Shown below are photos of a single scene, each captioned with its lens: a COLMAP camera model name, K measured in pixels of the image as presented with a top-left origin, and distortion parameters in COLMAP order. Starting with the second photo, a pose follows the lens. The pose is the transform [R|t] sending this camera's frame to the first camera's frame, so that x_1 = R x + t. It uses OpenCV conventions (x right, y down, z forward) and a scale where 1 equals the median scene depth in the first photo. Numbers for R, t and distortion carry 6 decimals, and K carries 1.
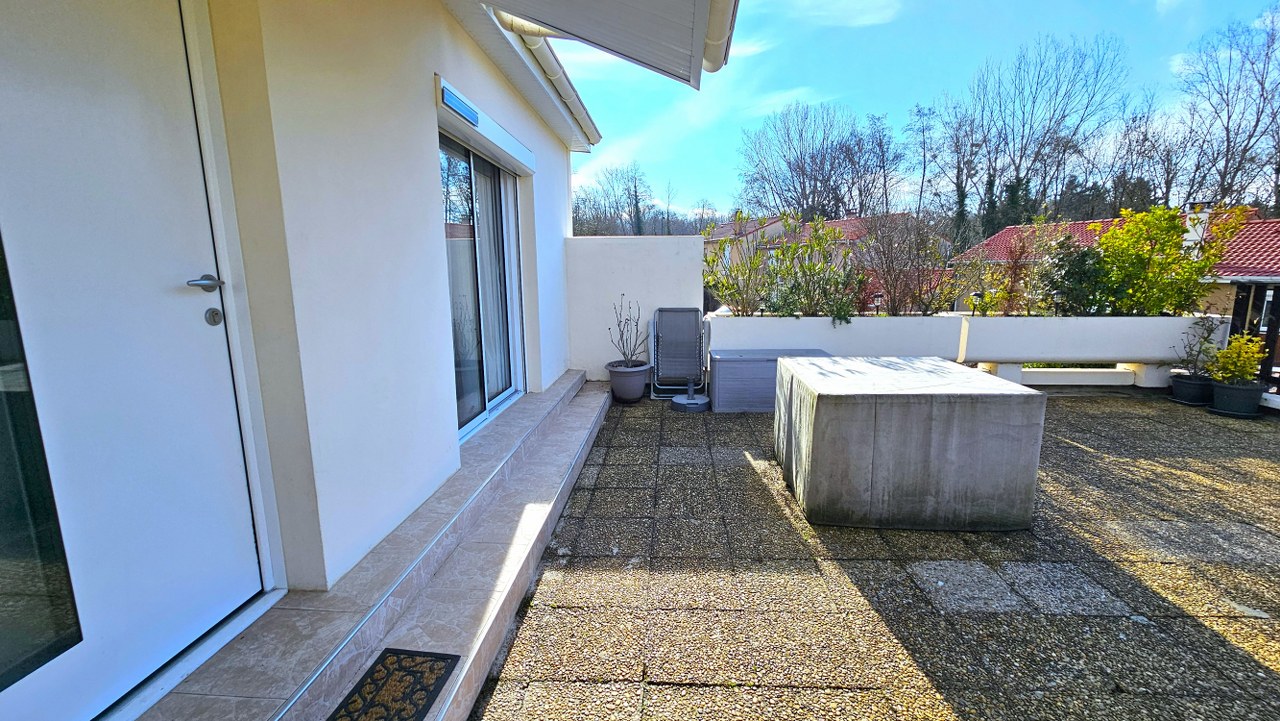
lens RADIAL K [[519.9, 0, 646.7], [0, 519.9, 359.4], [0, 0, 1]] dist [-0.002445, 0.001088]
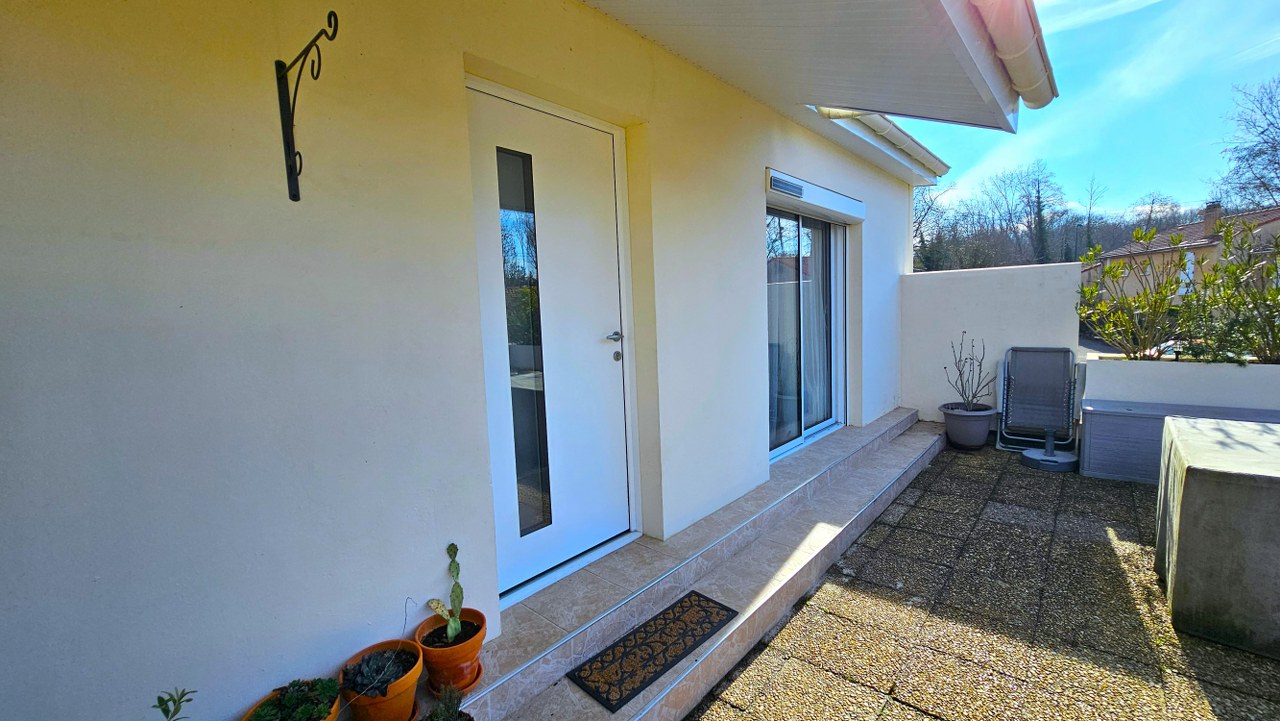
lens RADIAL K [[519.9, 0, 644.4], [0, 519.9, 362.1], [0, 0, 1]] dist [-0.002445, 0.001088]
pose [[0.784357, 0.039466, -0.619053, 0.126693], [-0.069427, 0.997289, -0.024386, -0.013005], [0.616412, 0.062106, 0.784971, -0.121621]]
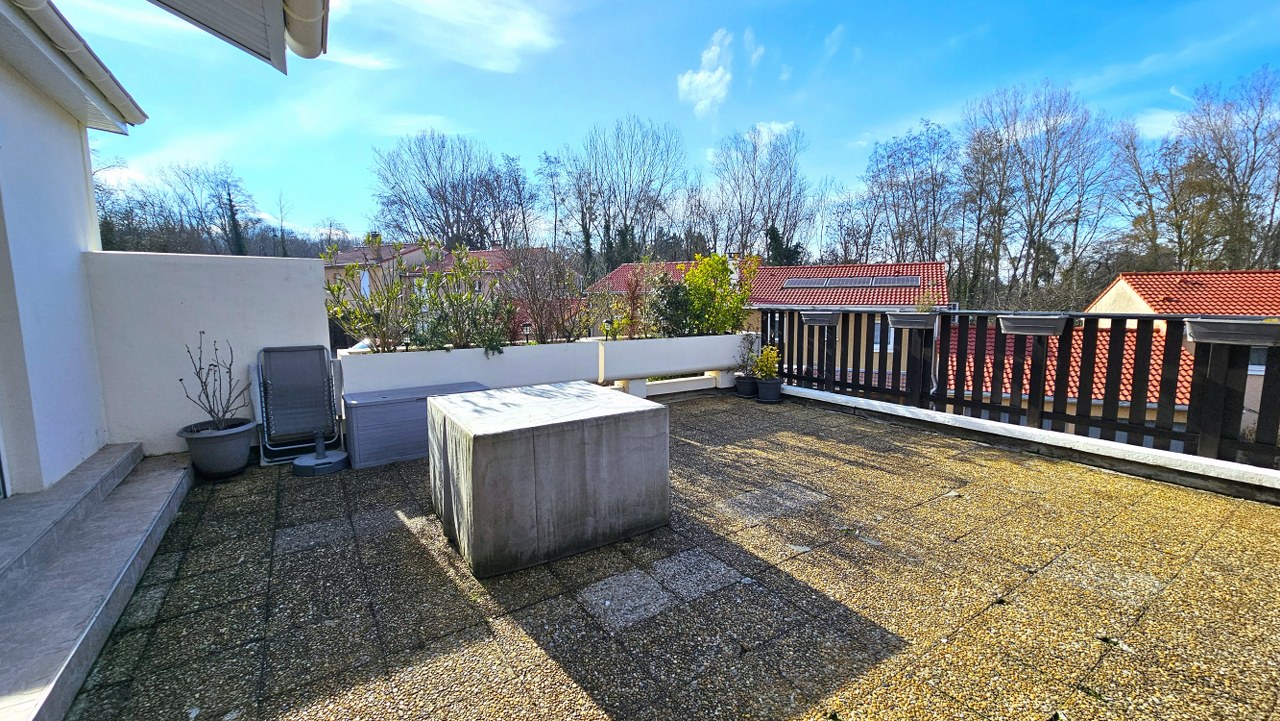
lens RADIAL K [[519.9, 0, 645.8], [0, 519.9, 359.6], [0, 0, 1]] dist [-0.002445, 0.001088]
pose [[0.802590, -0.065708, 0.592901, 0.031339], [0.097379, 0.995014, -0.021547, -0.013635], [-0.588529, 0.075030, 0.804987, 0.059275]]
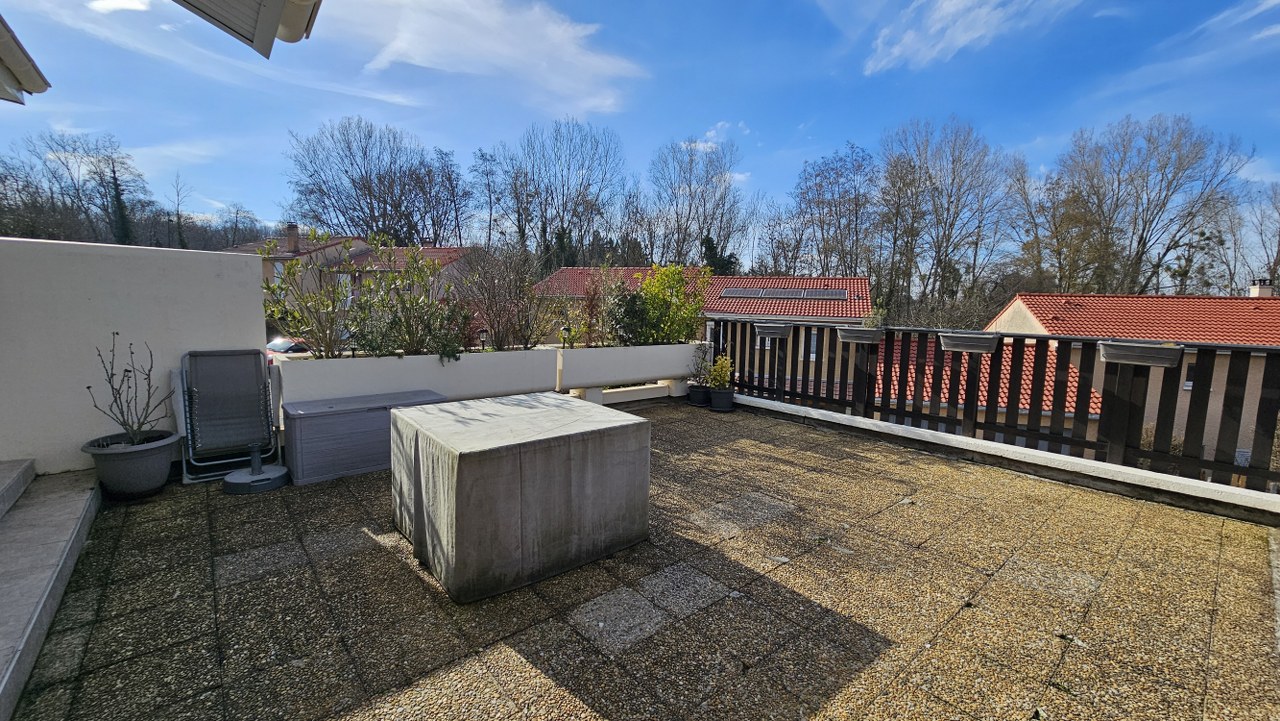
lens RADIAL K [[519.9, 0, 645.4], [0, 519.9, 357.6], [0, 0, 1]] dist [-0.002445, 0.001088]
pose [[0.719838, -0.046243, 0.692600, -0.030517], [0.084800, 0.996163, -0.021624, -0.036895], [-0.688943, 0.074298, 0.720998, 0.118533]]
